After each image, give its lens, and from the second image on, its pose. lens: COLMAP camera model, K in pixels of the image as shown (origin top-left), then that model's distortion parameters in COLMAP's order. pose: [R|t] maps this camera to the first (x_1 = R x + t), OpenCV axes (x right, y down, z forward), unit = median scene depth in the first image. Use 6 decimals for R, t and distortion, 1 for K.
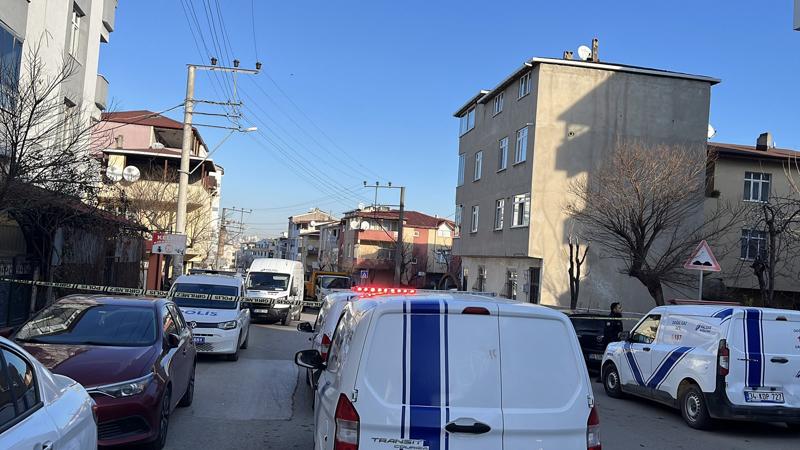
lens RADIAL K [[681.8, 0, 396.9], [0, 681.8, 225.0], [0, 0, 1]] dist [0.049417, -0.000894]
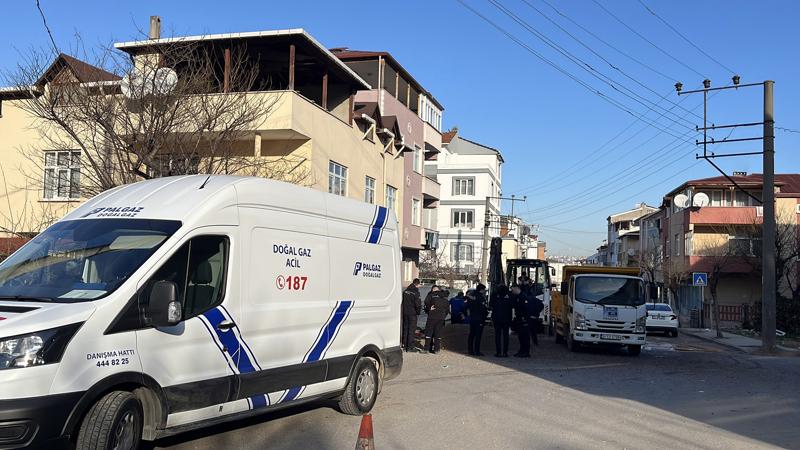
lens RADIAL K [[679.8, 0, 400.0], [0, 679.8, 225.0], [0, 0, 1]] dist [0.014274, 0.003211]
pose [[0.880370, -0.070438, -0.469028, -0.000270], [0.055253, 0.997409, -0.046079, 0.064008], [0.471058, 0.014651, 0.881980, 0.631062]]
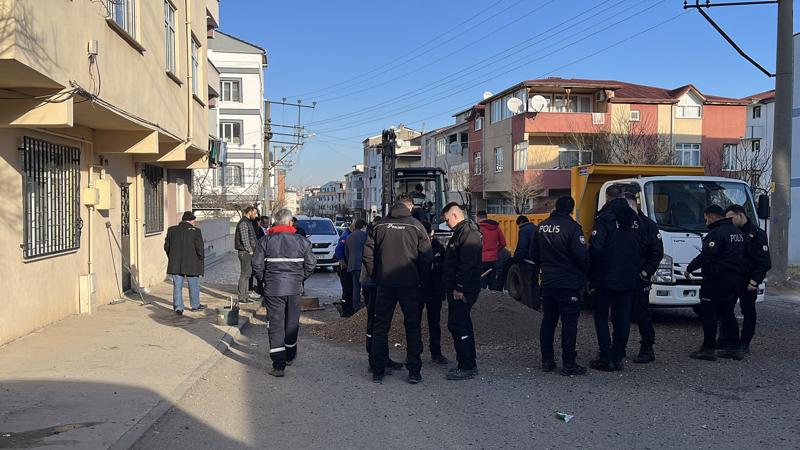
lens RADIAL K [[681.8, 0, 396.9], [0, 681.8, 225.0], [0, 0, 1]] dist [0.049417, -0.000894]
pose [[0.993431, -0.065658, -0.093726, -0.196020], [0.073268, 0.994082, 0.080201, 0.074525], [0.087905, -0.086542, 0.992362, 0.866782]]
